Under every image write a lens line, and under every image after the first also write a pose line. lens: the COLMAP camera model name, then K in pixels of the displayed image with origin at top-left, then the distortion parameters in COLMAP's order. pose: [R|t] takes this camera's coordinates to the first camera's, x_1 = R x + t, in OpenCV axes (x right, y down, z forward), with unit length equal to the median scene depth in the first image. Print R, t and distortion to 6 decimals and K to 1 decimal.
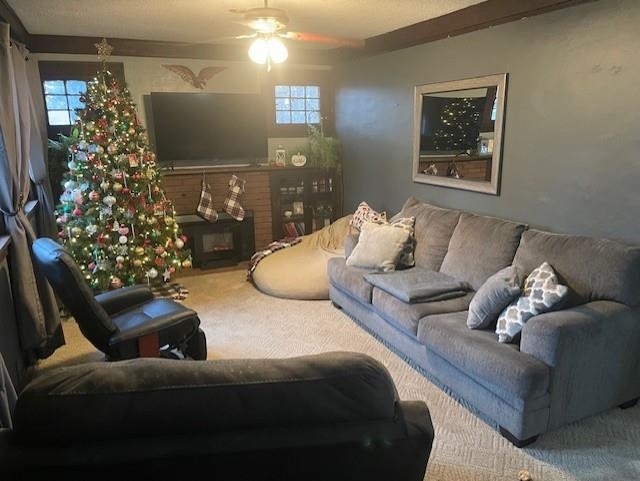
lens RADIAL K [[480.2, 0, 320.0], [0, 480.2, 240.5], [0, 0, 1]] dist [0.100000, -0.128161]
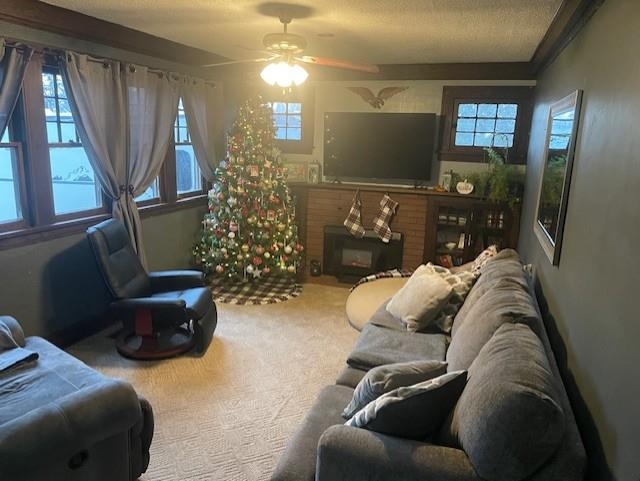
lens RADIAL K [[480.2, 0, 320.0], [0, 480.2, 240.5], [0, 0, 1]] dist [0.100000, -0.128161]
pose [[0.733394, 0.182678, -0.654799, 0.389373], [-0.202589, 0.978183, 0.045991, -0.064547], [0.648915, 0.098925, 0.754403, 0.186869]]
